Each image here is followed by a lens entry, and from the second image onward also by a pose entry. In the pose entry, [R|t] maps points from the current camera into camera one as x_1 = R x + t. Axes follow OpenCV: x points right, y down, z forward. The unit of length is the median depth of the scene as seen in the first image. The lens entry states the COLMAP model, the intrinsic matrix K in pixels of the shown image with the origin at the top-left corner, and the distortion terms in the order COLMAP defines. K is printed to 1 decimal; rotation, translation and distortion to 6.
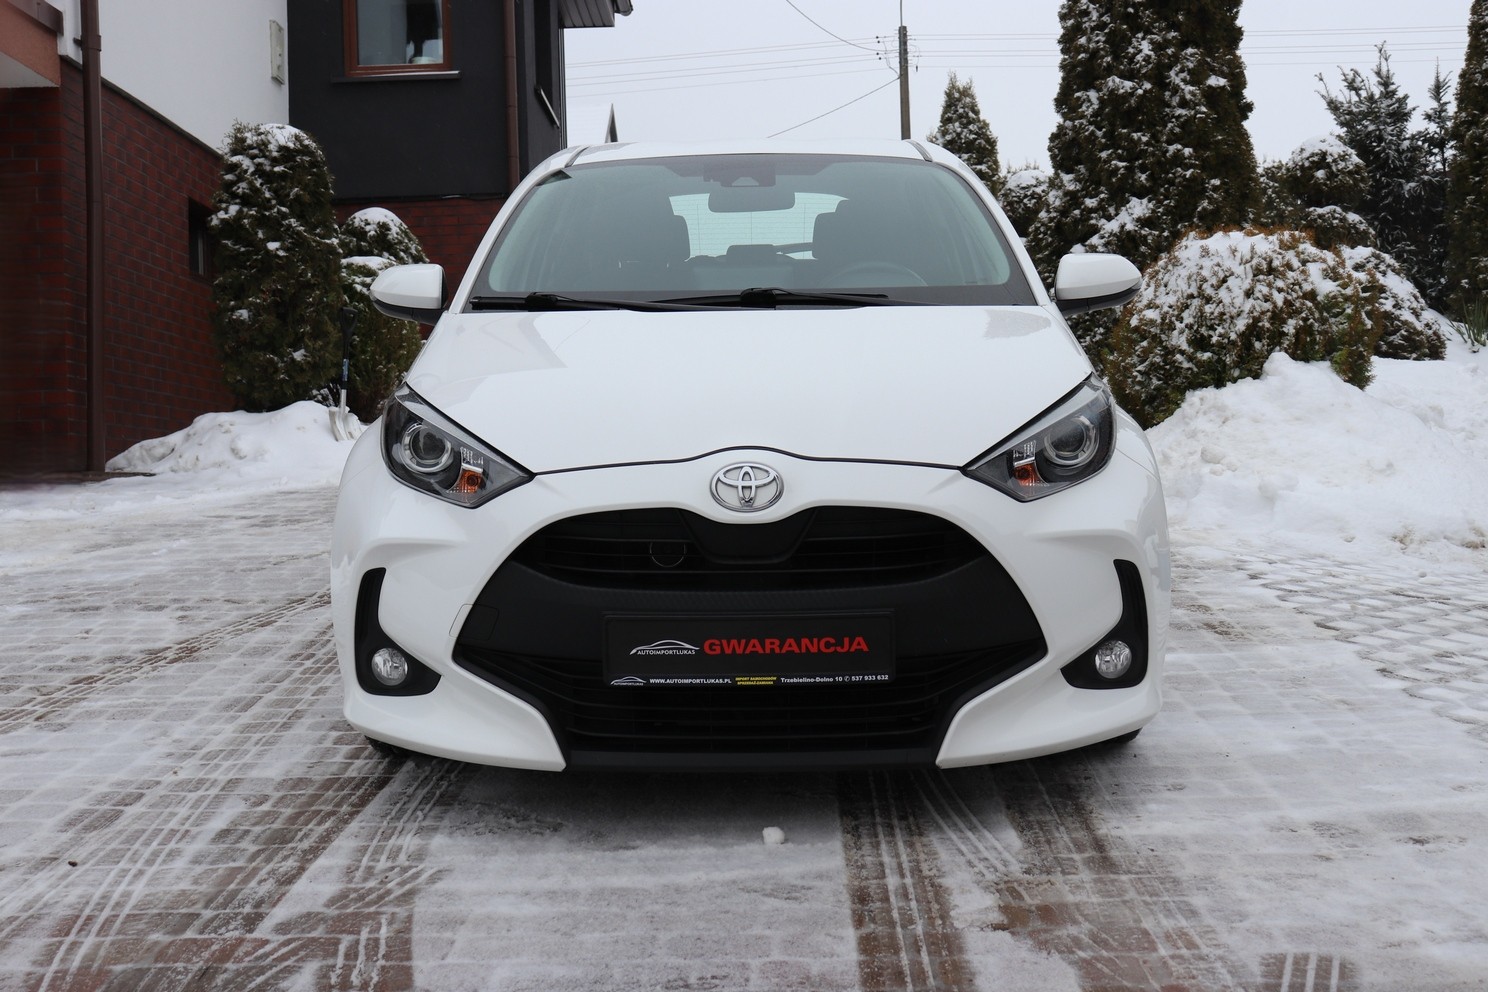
lens RADIAL K [[1726.3, 0, 744.0], [0, 1726.3, 496.0], [0, 0, 1]] dist [-0.003200, 0.015938]
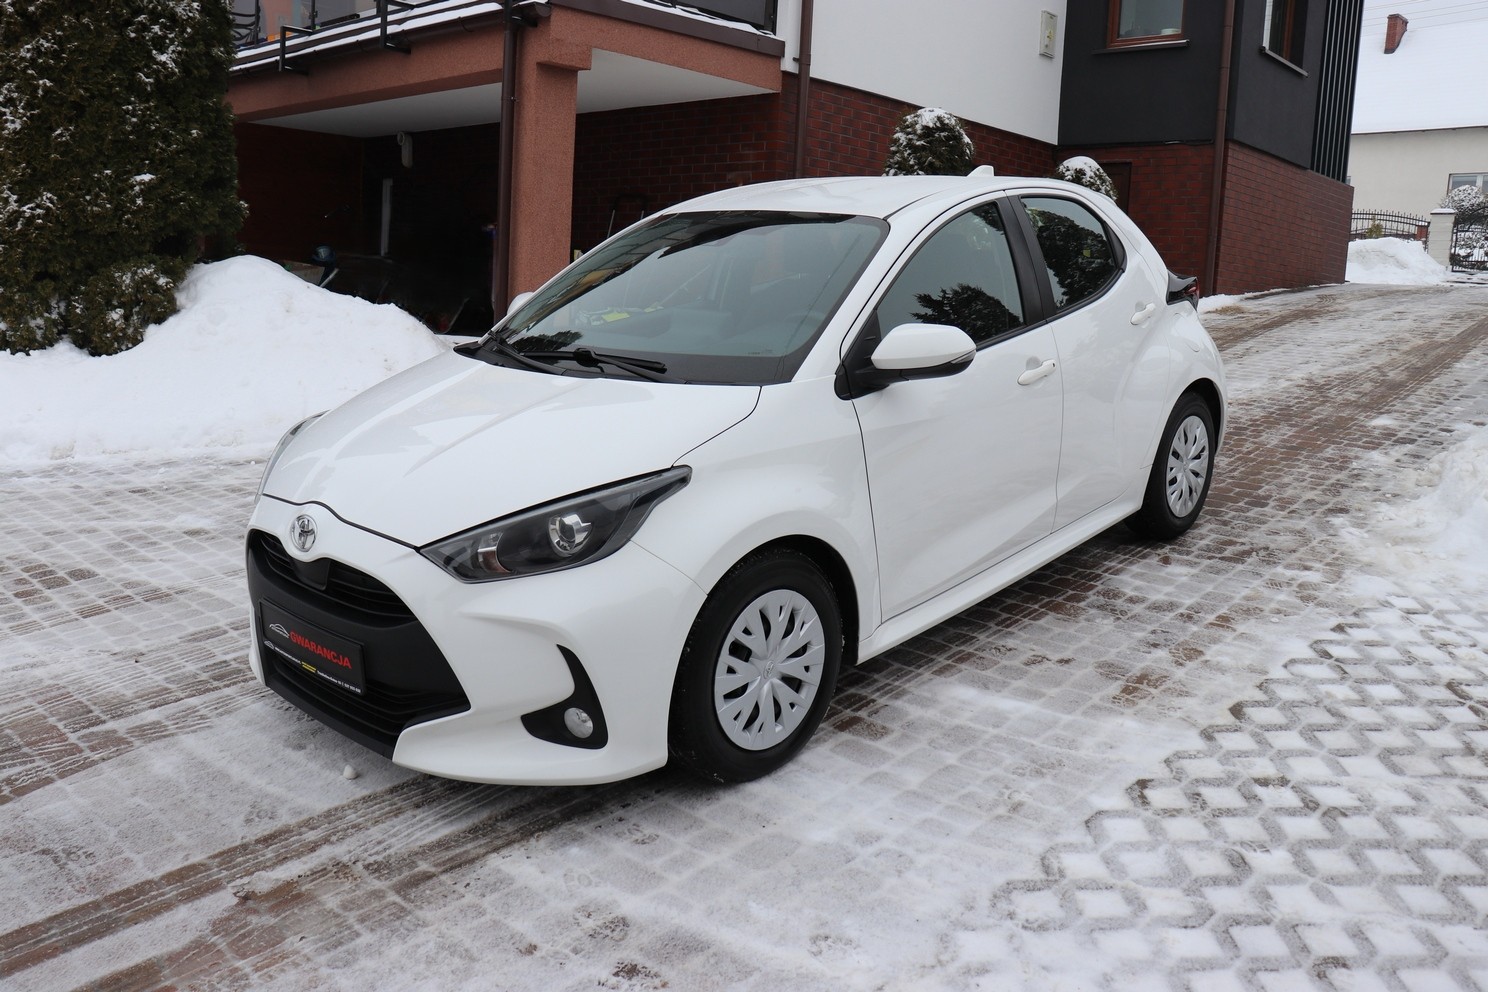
lens RADIAL K [[1238.1, 0, 734.0], [0, 1238.1, 493.4], [0, 0, 1]] dist [-0.169774, 0.151436]
pose [[0.732885, 0.170933, -0.658529, 0.850933], [-0.069337, 0.981650, 0.177640, -0.222731], [0.676810, -0.084529, 0.731289, 0.499333]]
